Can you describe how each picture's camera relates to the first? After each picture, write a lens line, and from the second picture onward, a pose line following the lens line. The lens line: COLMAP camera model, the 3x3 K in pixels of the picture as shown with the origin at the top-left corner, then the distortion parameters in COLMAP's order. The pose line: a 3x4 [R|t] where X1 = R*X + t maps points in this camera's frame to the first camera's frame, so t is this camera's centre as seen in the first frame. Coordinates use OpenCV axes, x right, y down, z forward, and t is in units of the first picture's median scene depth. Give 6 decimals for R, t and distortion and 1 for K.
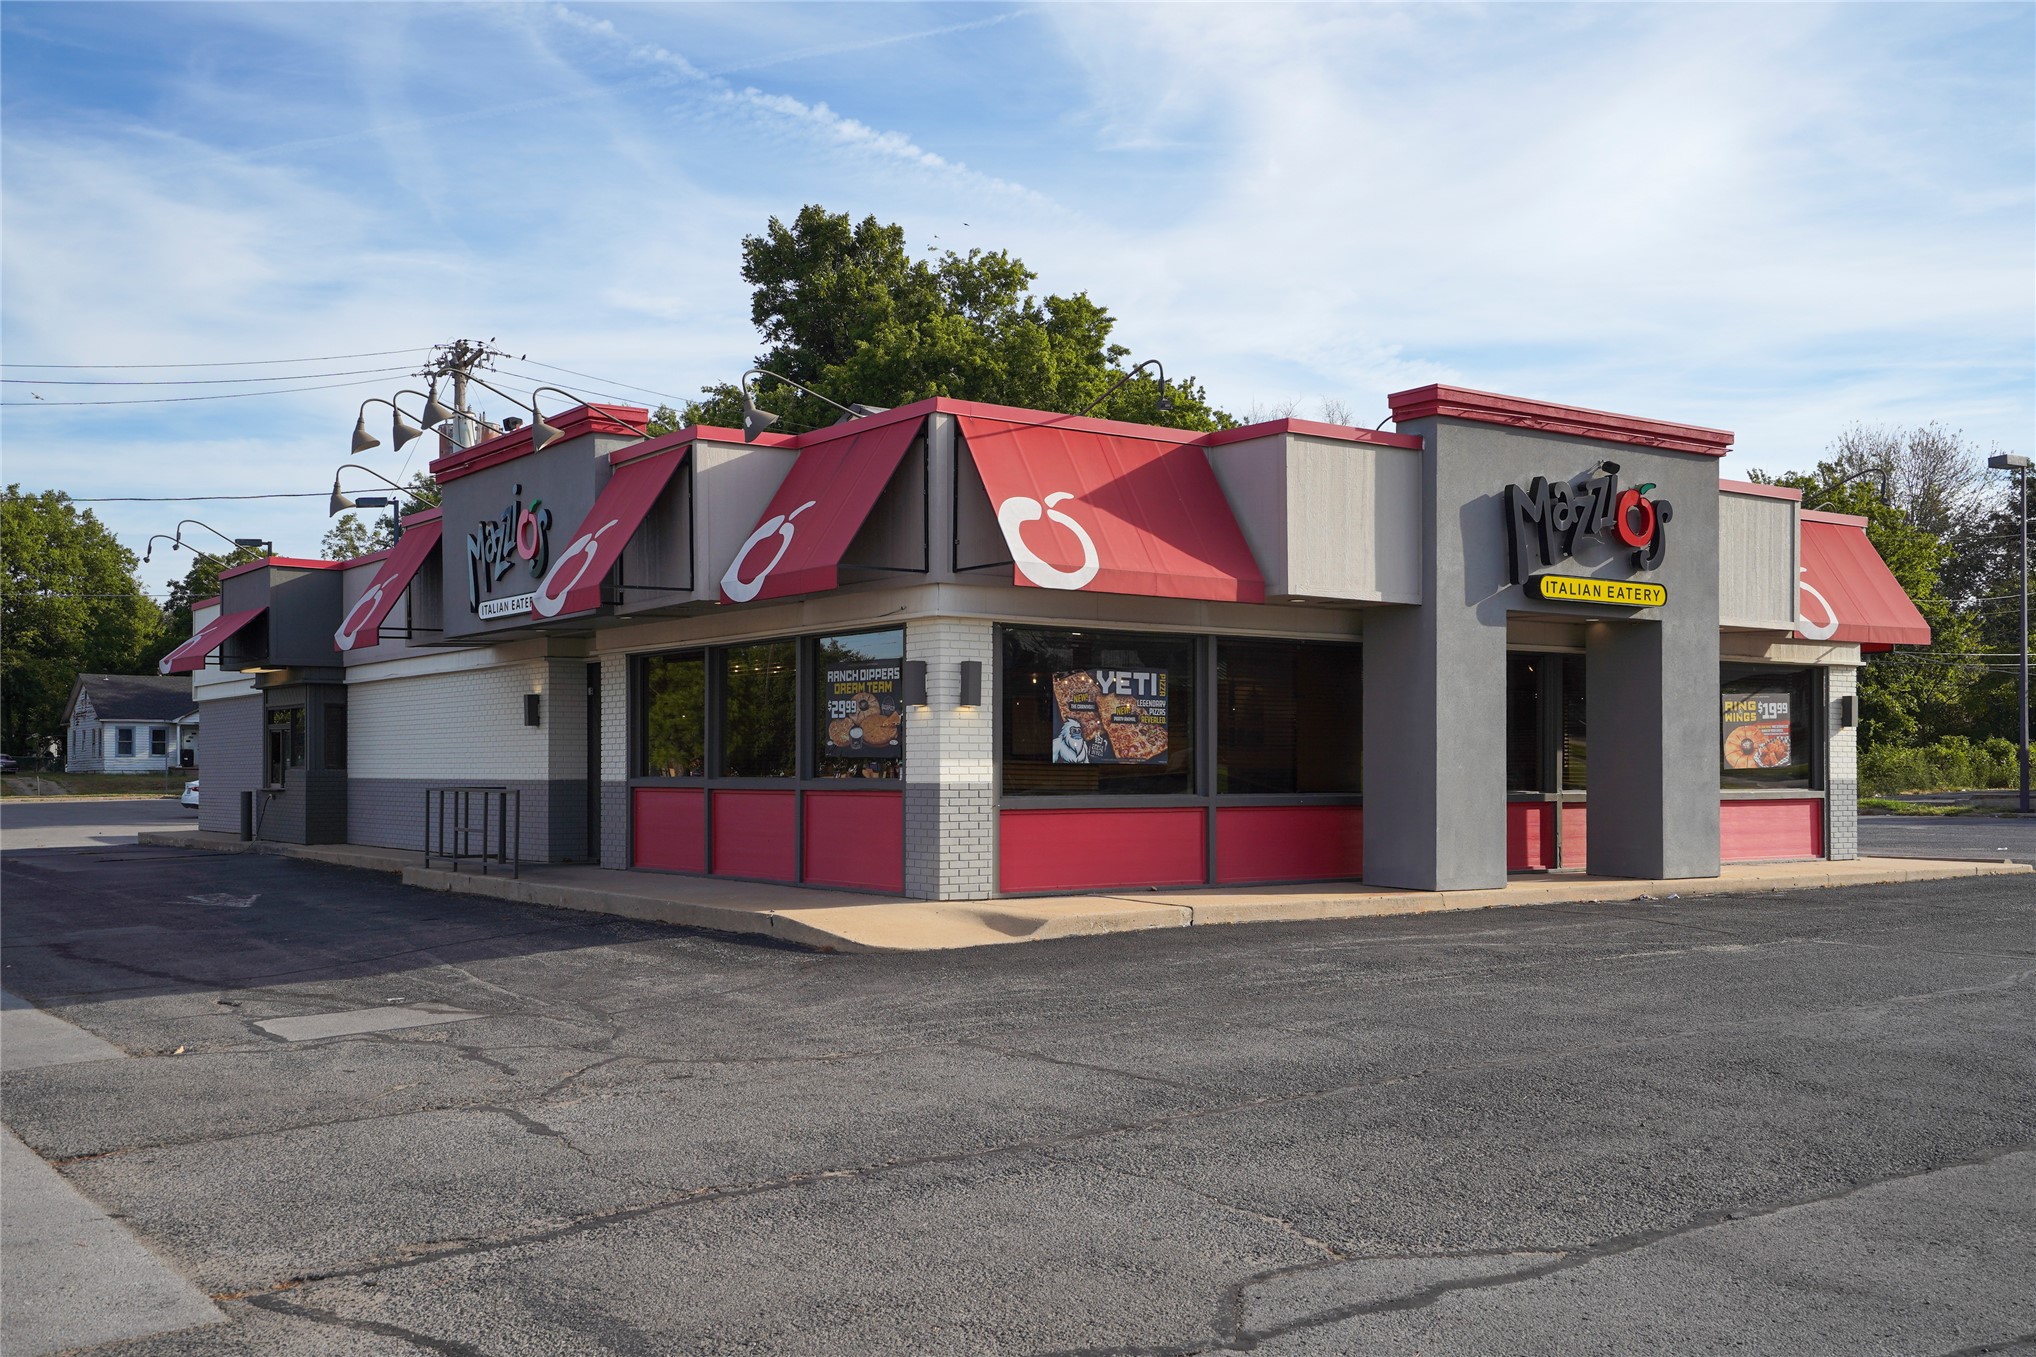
lens RADIAL K [[1994.7, 0, 1055.0], [0, 1994.7, 688.6], [0, 0, 1]] dist [0.046062, 0.000000]
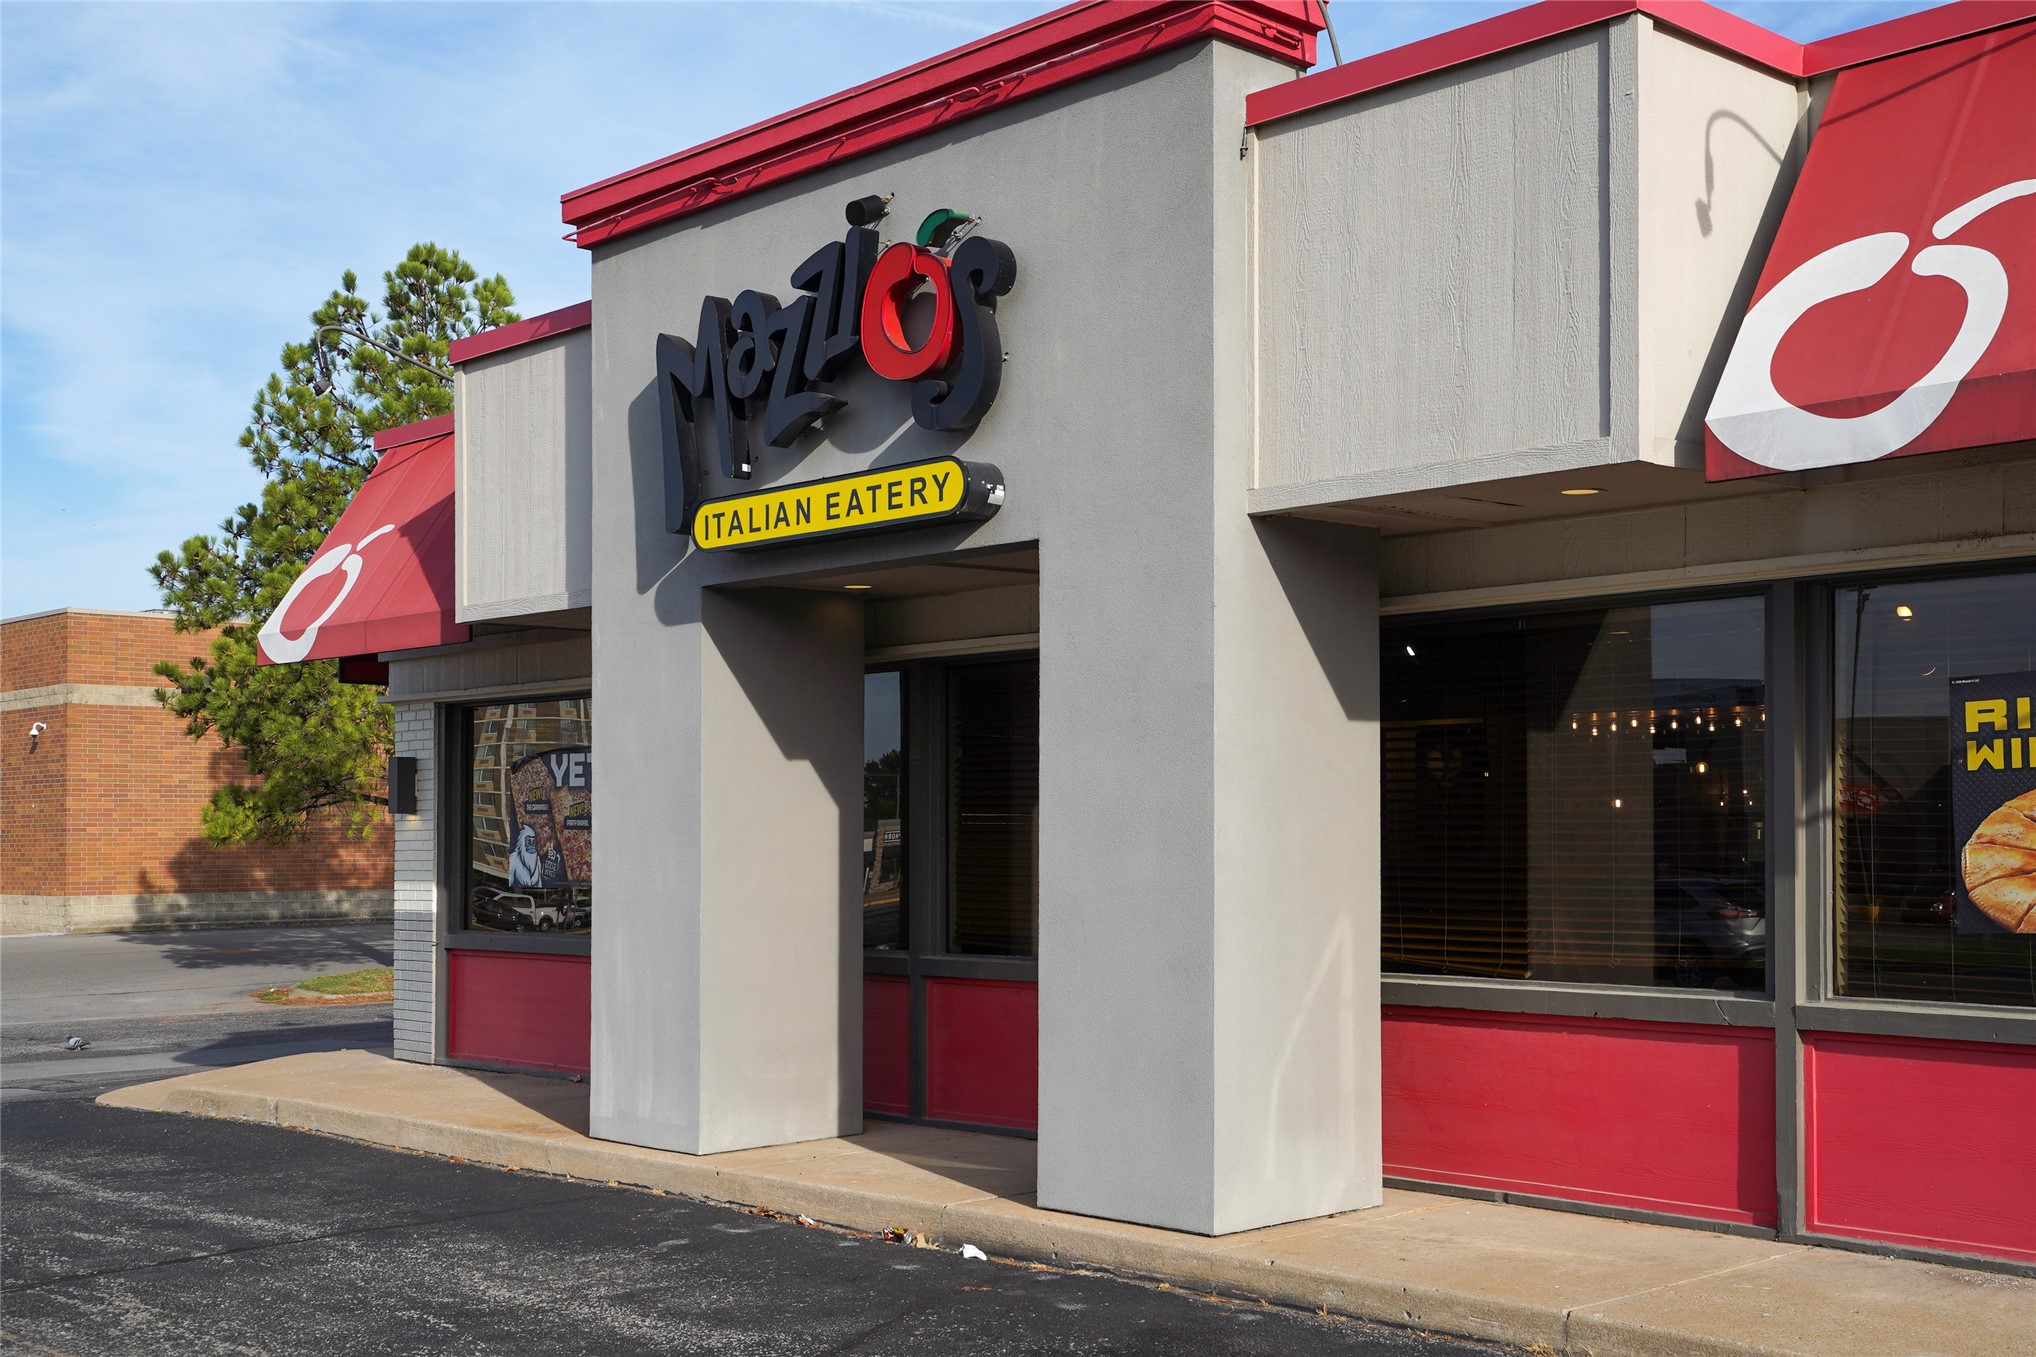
lens RADIAL K [[2351.8, 0, 1135.9], [0, 2351.8, 819.0], [0, 0, 1]] dist [0.035405, 0.000000]
pose [[0.136272, -0.012805, -0.990589, 0.717178], [0.040298, 0.999161, -0.007372, 0.022952], [0.989852, -0.038914, 0.136673, 0.903828]]
